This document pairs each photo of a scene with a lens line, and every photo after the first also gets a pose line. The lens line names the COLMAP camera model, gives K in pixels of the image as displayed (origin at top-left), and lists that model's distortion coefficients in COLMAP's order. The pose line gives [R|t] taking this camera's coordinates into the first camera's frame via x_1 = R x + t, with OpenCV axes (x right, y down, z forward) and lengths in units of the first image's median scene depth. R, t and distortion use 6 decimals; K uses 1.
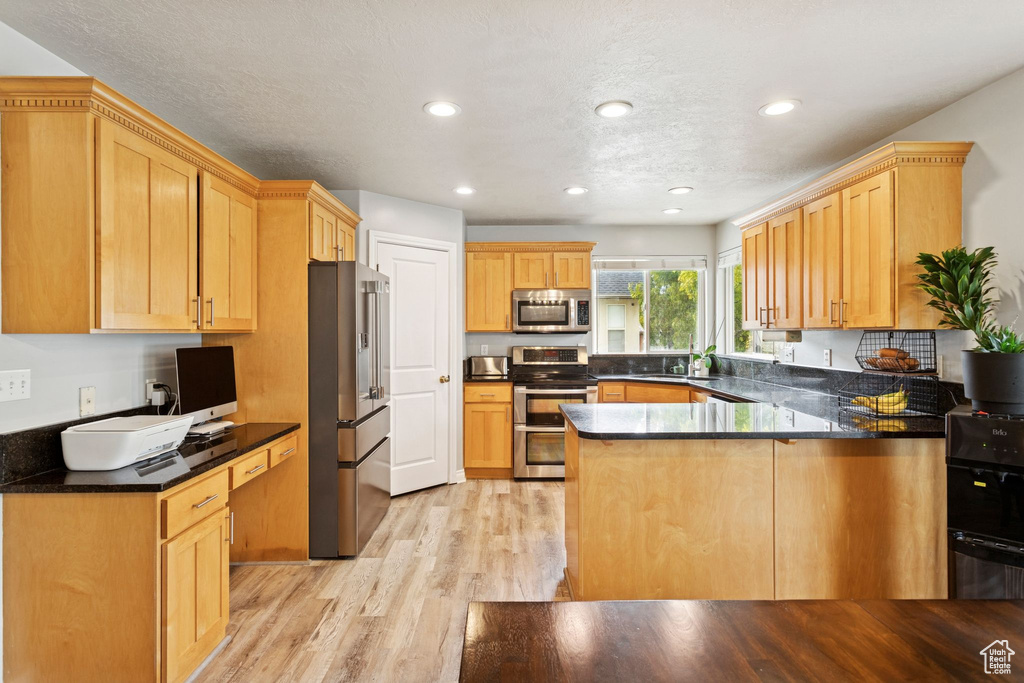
lens RADIAL K [[528.5, 0, 509.2], [0, 528.5, 333.4], [0, 0, 1]] dist [-0.000655, 0.000307]
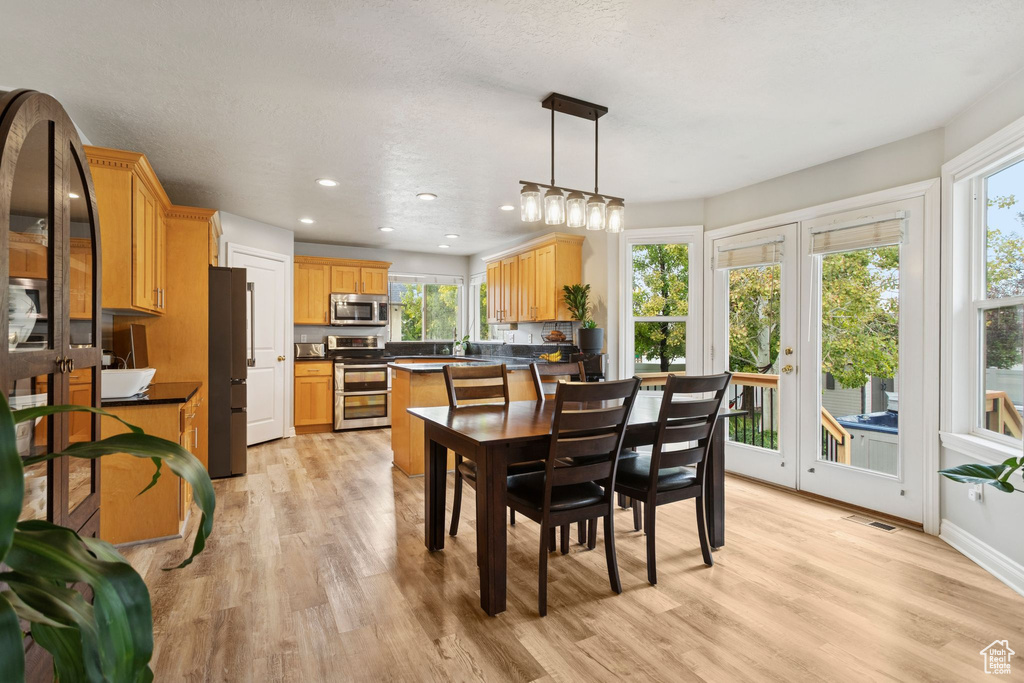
lens RADIAL K [[488.8, 0, 512.0], [0, 488.8, 341.5], [0, 0, 1]] dist [0.001952, 0.001105]
pose [[0.882734, 0.000415, 0.469872, -0.206996], [-0.003135, 0.999983, 0.005007, 0.040406], [-0.469862, -0.005893, 0.882720, -0.388071]]
